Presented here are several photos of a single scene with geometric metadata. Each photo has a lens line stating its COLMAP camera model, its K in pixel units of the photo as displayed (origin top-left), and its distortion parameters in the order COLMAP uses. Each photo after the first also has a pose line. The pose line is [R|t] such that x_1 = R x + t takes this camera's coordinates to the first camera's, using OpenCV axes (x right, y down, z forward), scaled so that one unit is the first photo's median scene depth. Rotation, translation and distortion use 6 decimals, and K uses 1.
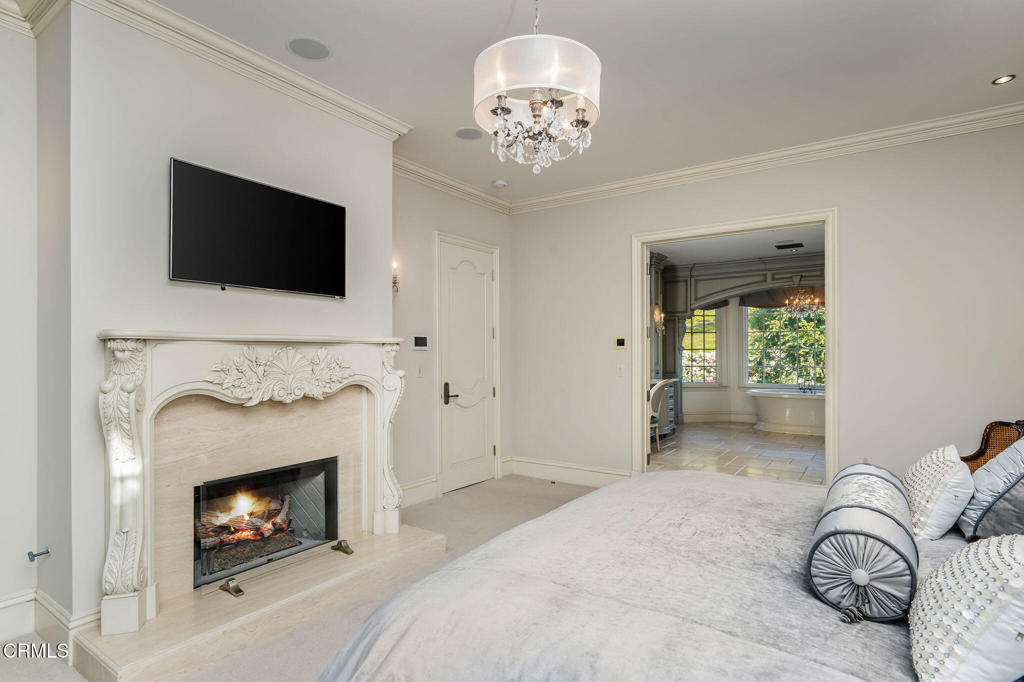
lens RADIAL K [[527.8, 0, 508.9], [0, 527.8, 344.4], [0, 0, 1]] dist [-0.000512, 0.000184]
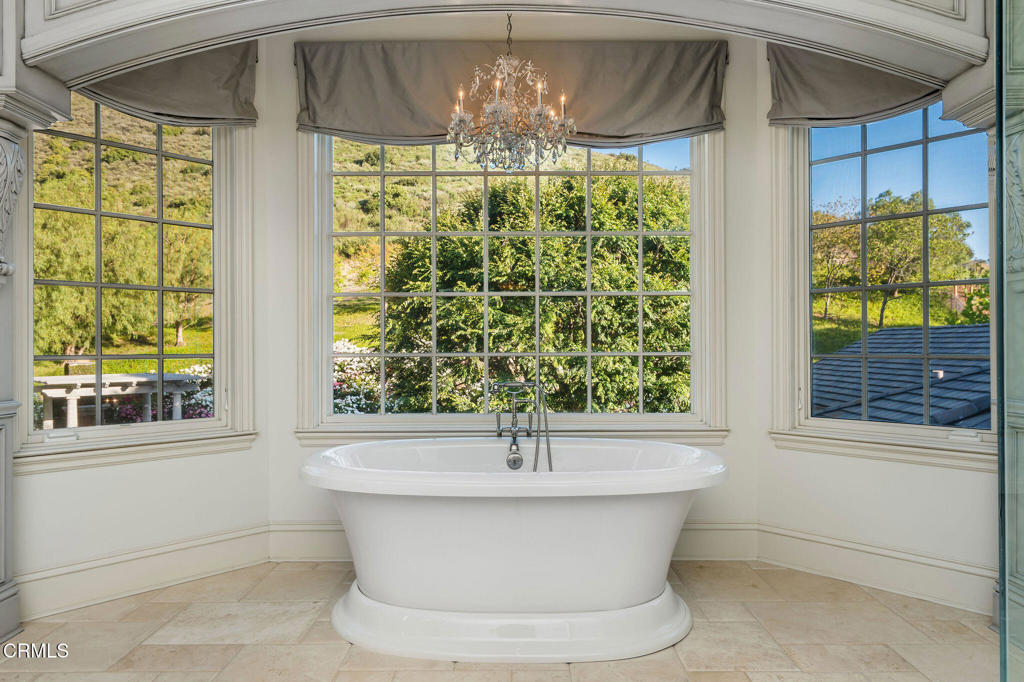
lens RADIAL K [[644.1, 0, 512.0], [0, 644.1, 341.0], [0, 0, 1]] dist [-0.001361, -0.000282]
pose [[0.820321, -0.002225, 0.571899, 0.348602], [-0.000537, 0.999989, 0.004661, 0.034010], [-0.571903, -0.004131, 0.820311, 0.688917]]
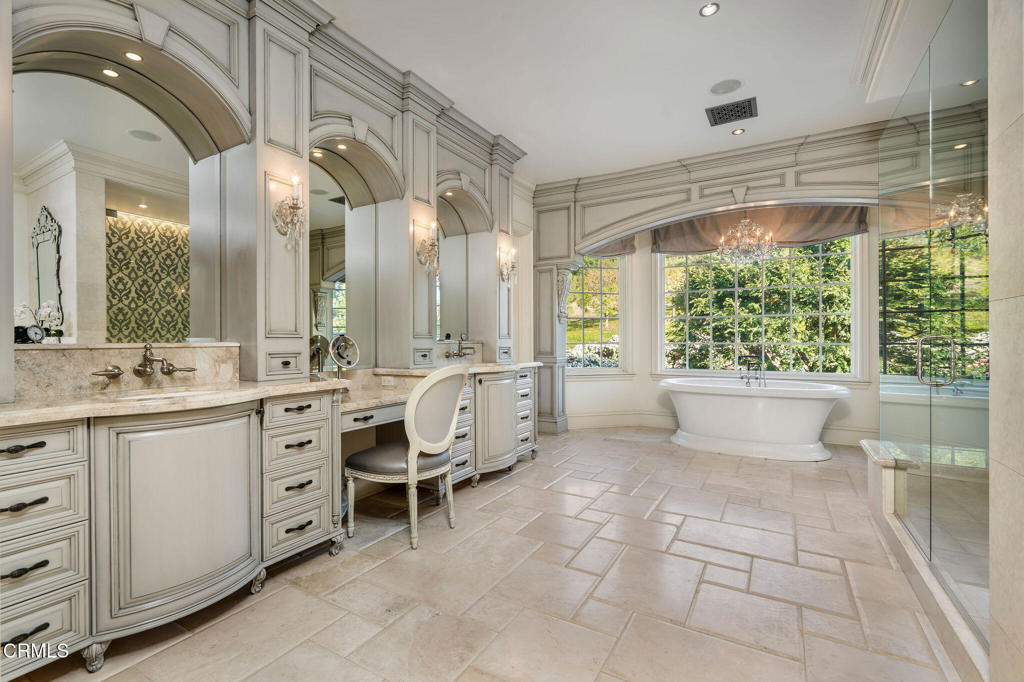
lens RADIAL K [[454.0, 0, 512.0], [0, 454.0, 341.0], [0, 0, 1]] dist [0.000674, 0.000134]
pose [[0.997080, -0.006088, 0.076122, 0.225017], [0.004831, 0.999849, 0.016695, 0.029656], [-0.076212, -0.016278, 0.996959, 0.457115]]
